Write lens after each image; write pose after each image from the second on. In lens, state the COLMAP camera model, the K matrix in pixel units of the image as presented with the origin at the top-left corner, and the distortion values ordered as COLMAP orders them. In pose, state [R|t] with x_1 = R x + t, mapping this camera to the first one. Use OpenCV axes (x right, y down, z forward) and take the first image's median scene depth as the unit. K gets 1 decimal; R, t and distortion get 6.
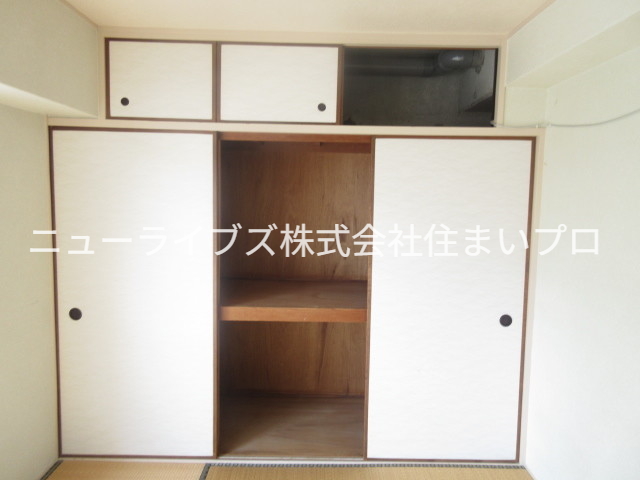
lens RADIAL K [[478.5, 0, 319.9], [0, 478.5, 241.5], [0, 0, 1]] dist [0.011483, 0.004047]
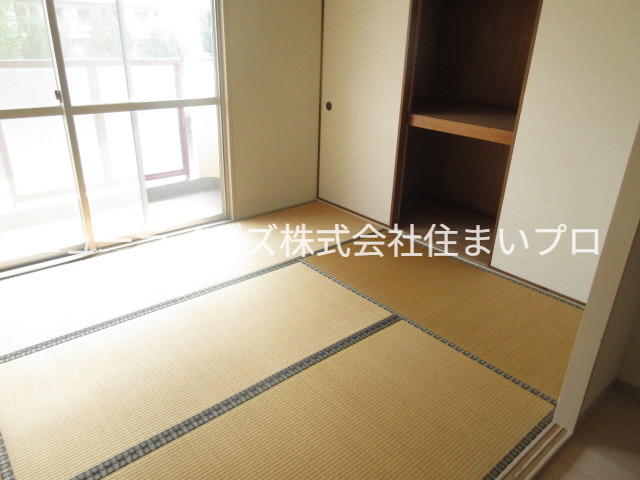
lens RADIAL K [[478.5, 0, 319.0], [0, 478.5, 239.9], [0, 0, 1]] dist [0.011483, 0.004047]
pose [[0.643967, 0.306543, -0.700955, 0.611044], [-0.055198, 0.932446, 0.357069, 0.012600], [0.763060, -0.191249, 0.617385, 0.004651]]
